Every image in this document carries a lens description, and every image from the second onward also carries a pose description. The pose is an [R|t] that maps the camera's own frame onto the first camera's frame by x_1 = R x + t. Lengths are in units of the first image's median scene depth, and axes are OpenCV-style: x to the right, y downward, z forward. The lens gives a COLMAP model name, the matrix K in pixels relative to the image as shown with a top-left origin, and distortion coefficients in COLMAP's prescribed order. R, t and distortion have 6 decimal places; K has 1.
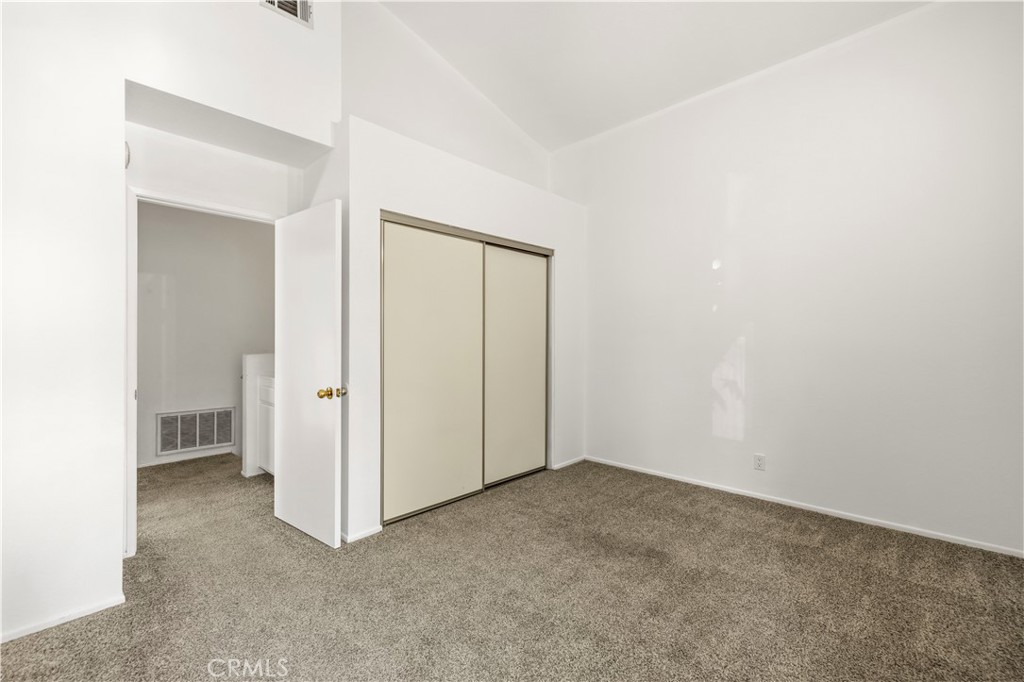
lens RADIAL K [[435.8, 0, 504.6], [0, 435.8, 340.1], [0, 0, 1]] dist [0.007156, 0.000790]
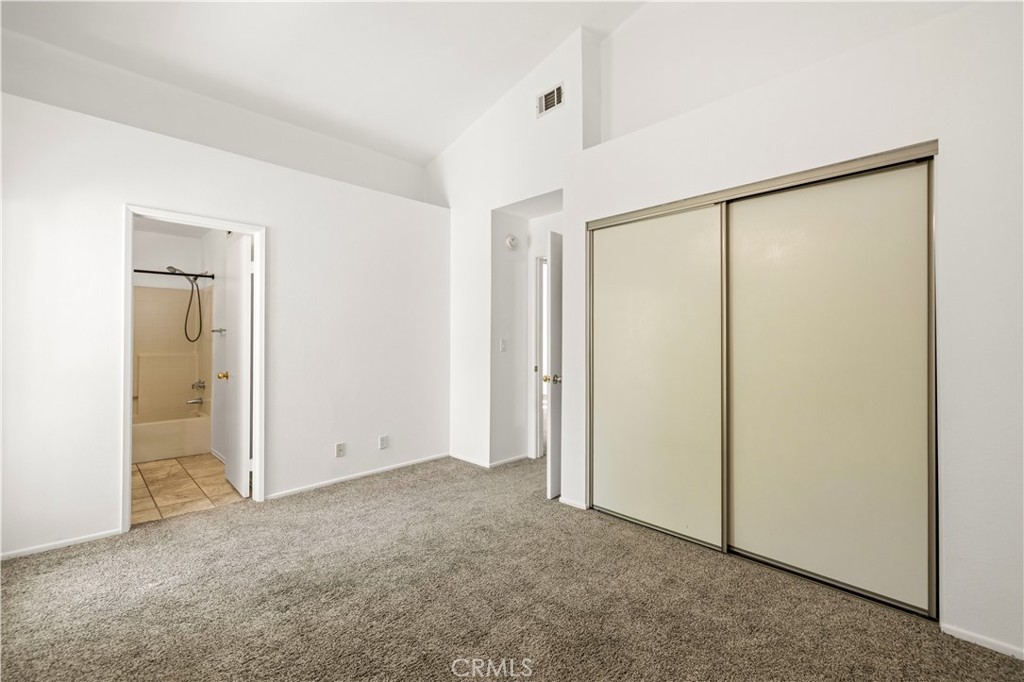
lens RADIAL K [[435.8, 0, 511.0], [0, 435.8, 334.3], [0, 0, 1]] dist [0.007156, 0.000790]
pose [[-0.023211, -0.009617, -0.999684, 0.783076], [-0.000208, 0.999954, -0.009615, -0.001686], [0.999731, -0.000015, -0.023212, 0.776504]]
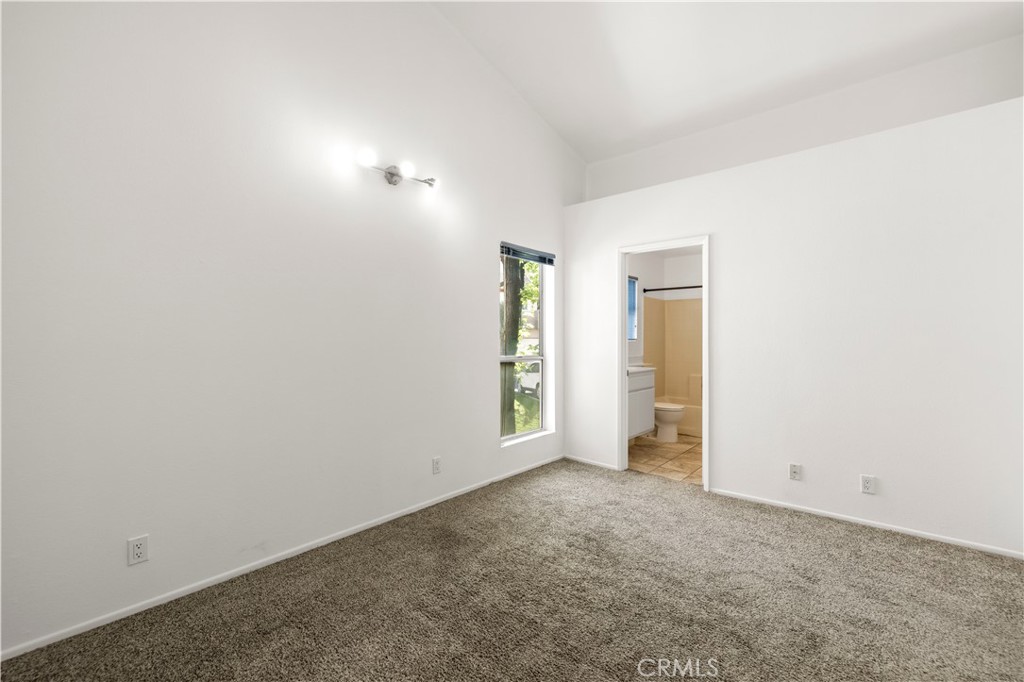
lens RADIAL K [[435.8, 0, 507.4], [0, 435.8, 338.3], [0, 0, 1]] dist [0.007156, 0.000790]
pose [[-0.998791, -0.004721, -0.048938, 0.275651], [-0.004637, 0.999988, -0.001827, -0.000228], [0.048946, -0.001598, -0.998800, 1.294851]]
